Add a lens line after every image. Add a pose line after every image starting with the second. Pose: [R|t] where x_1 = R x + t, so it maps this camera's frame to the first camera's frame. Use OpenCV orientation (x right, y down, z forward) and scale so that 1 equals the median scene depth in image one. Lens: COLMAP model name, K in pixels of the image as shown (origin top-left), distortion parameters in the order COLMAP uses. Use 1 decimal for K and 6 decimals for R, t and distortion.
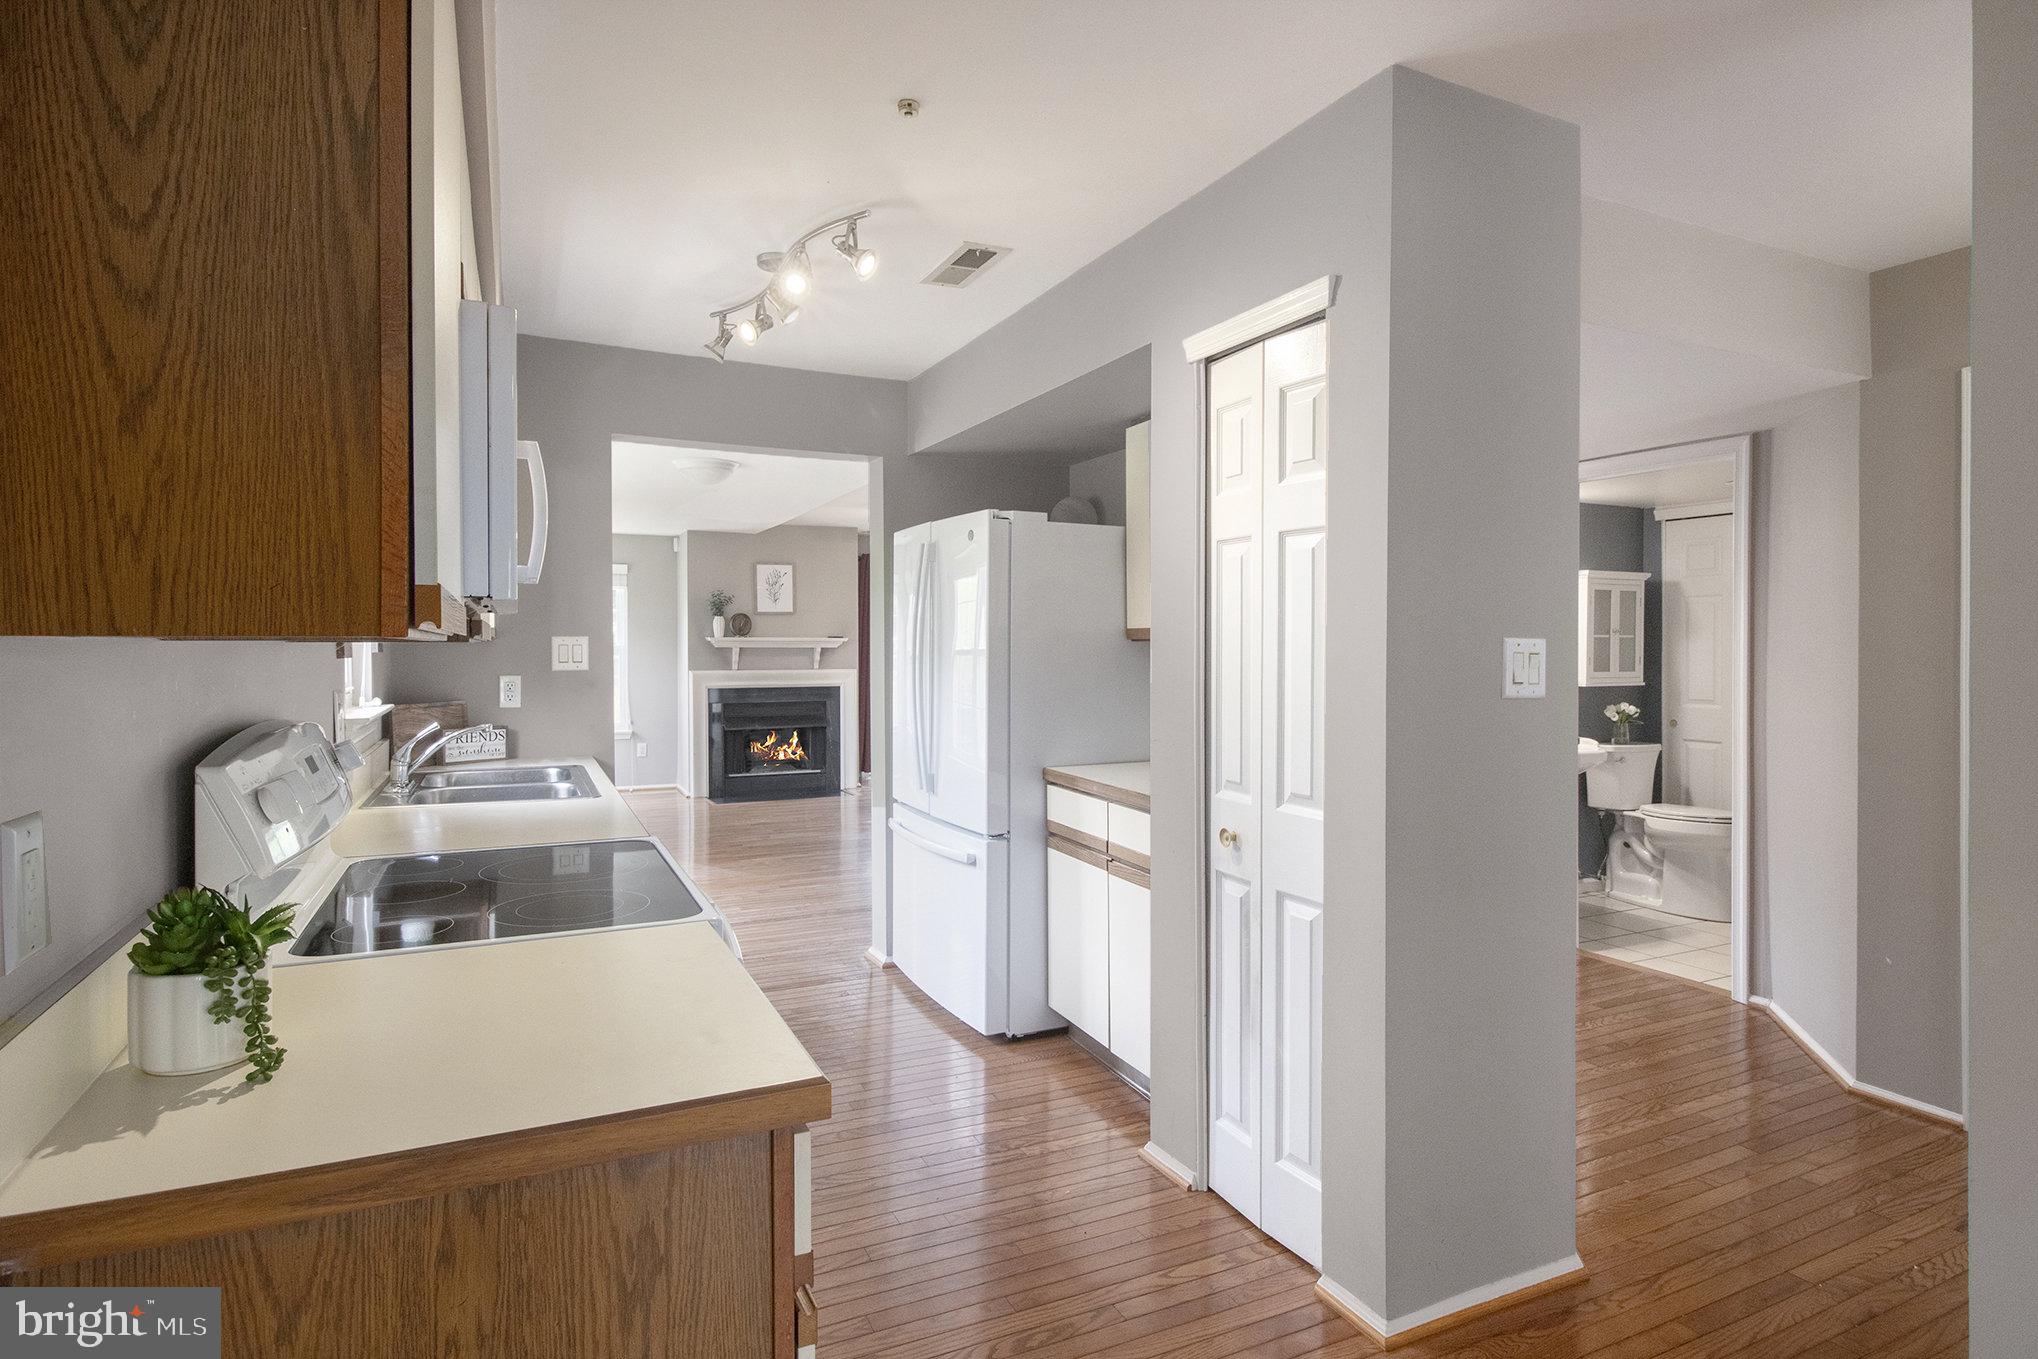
lens RADIAL K [[1048.7, 0, 1031.5], [0, 1048.7, 670.7], [0, 0, 1]] dist [0.000306, -0.000181]
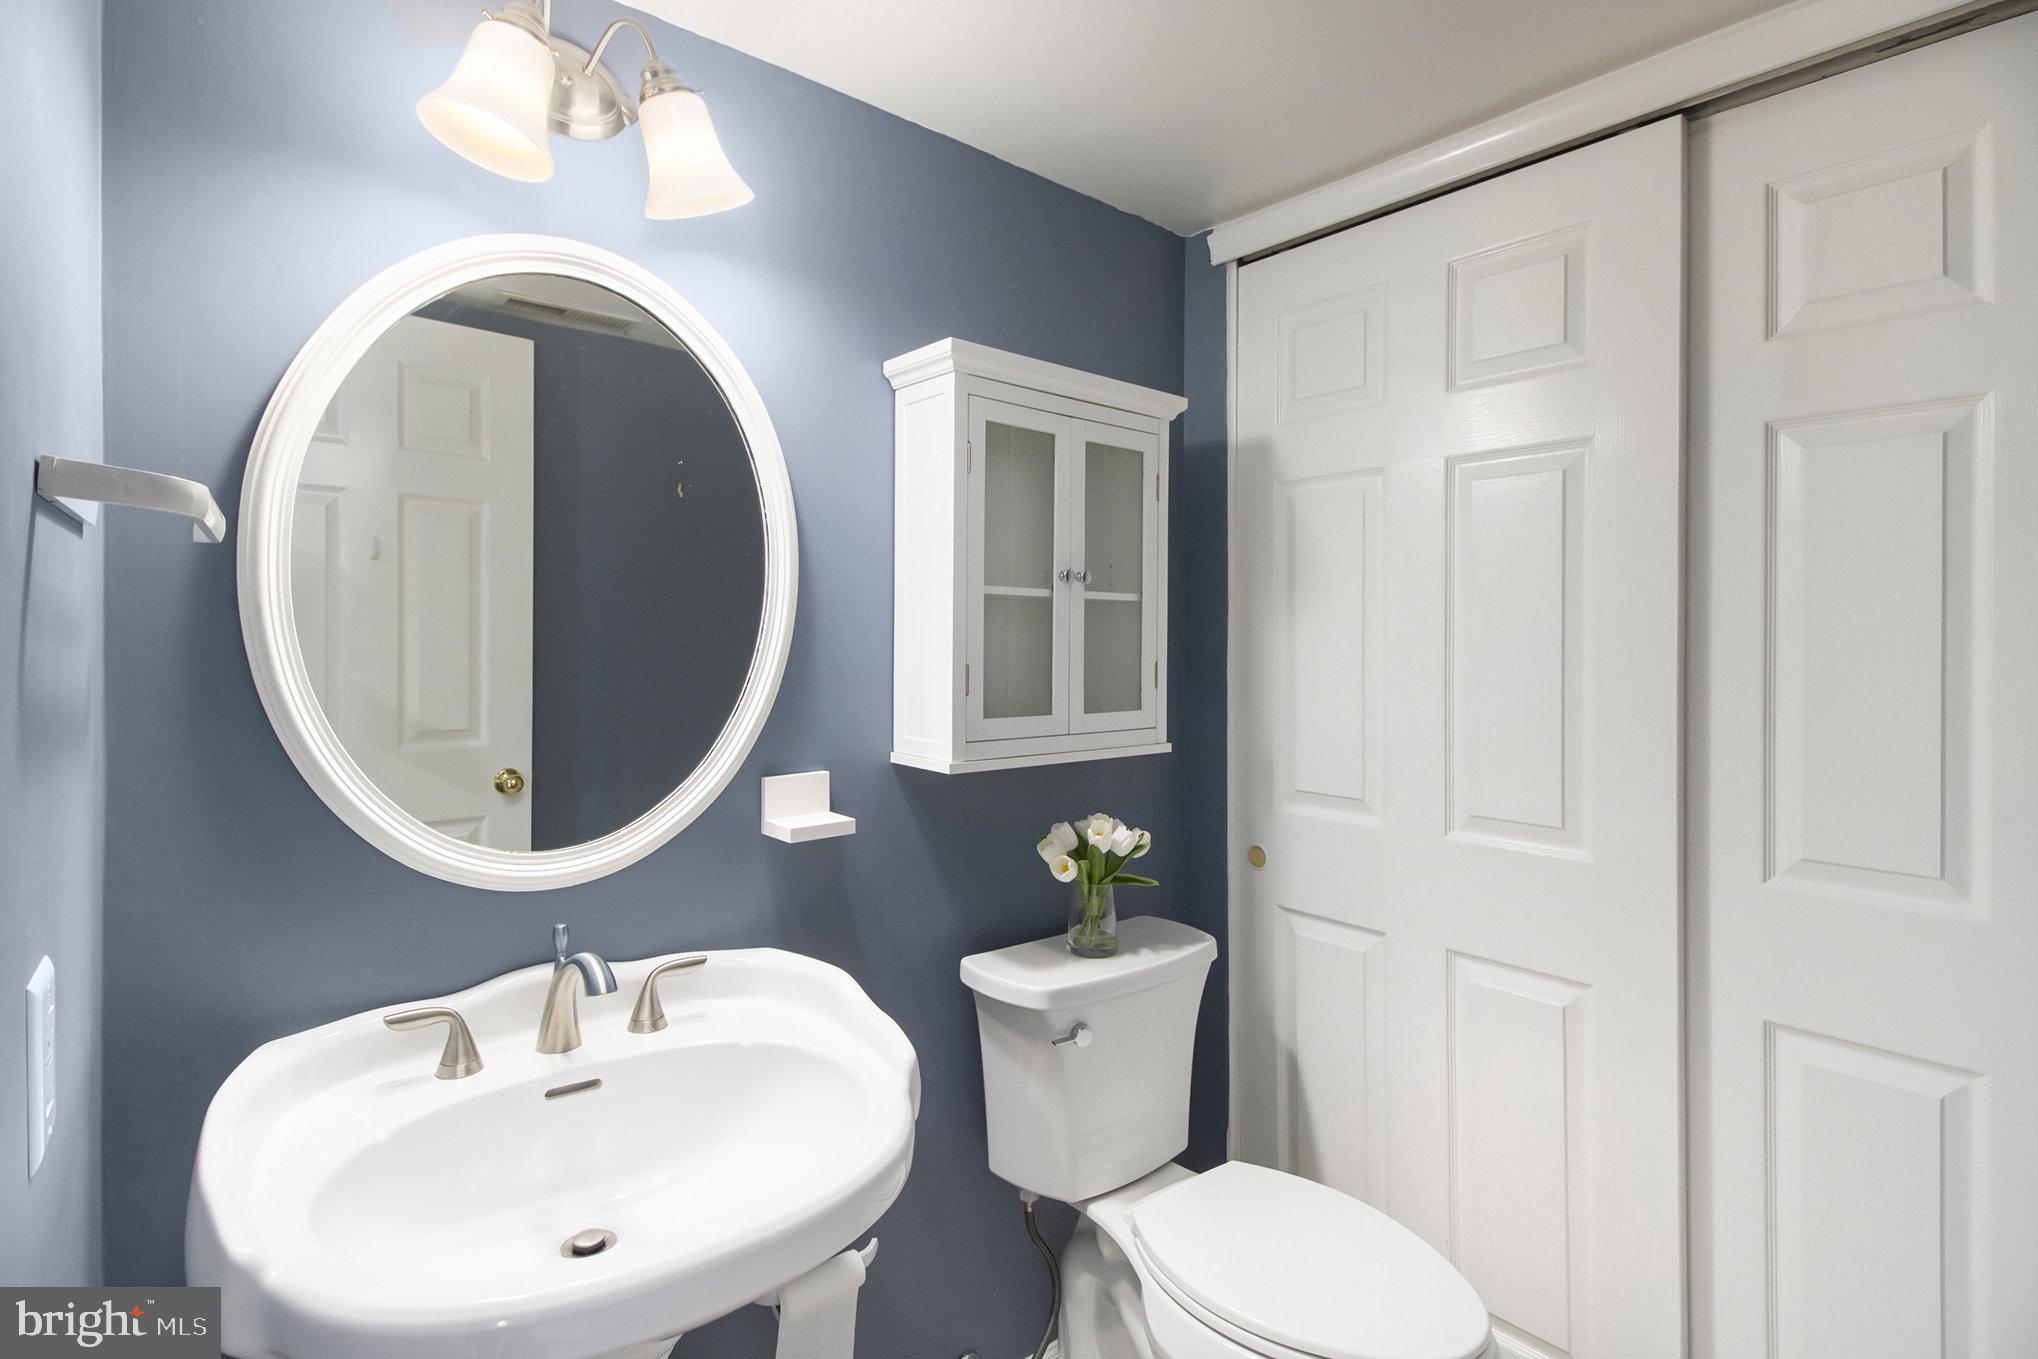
lens RADIAL K [[966.0, 0, 1024.5], [0, 966.0, 660.3], [0, 0, 1]] dist [0.006598, 0.000189]
pose [[0.964870, 0.006109, 0.262656, 0.370650], [-0.005039, 0.999976, -0.004749, -0.010129], [-0.262678, 0.003259, 0.964878, 0.580994]]
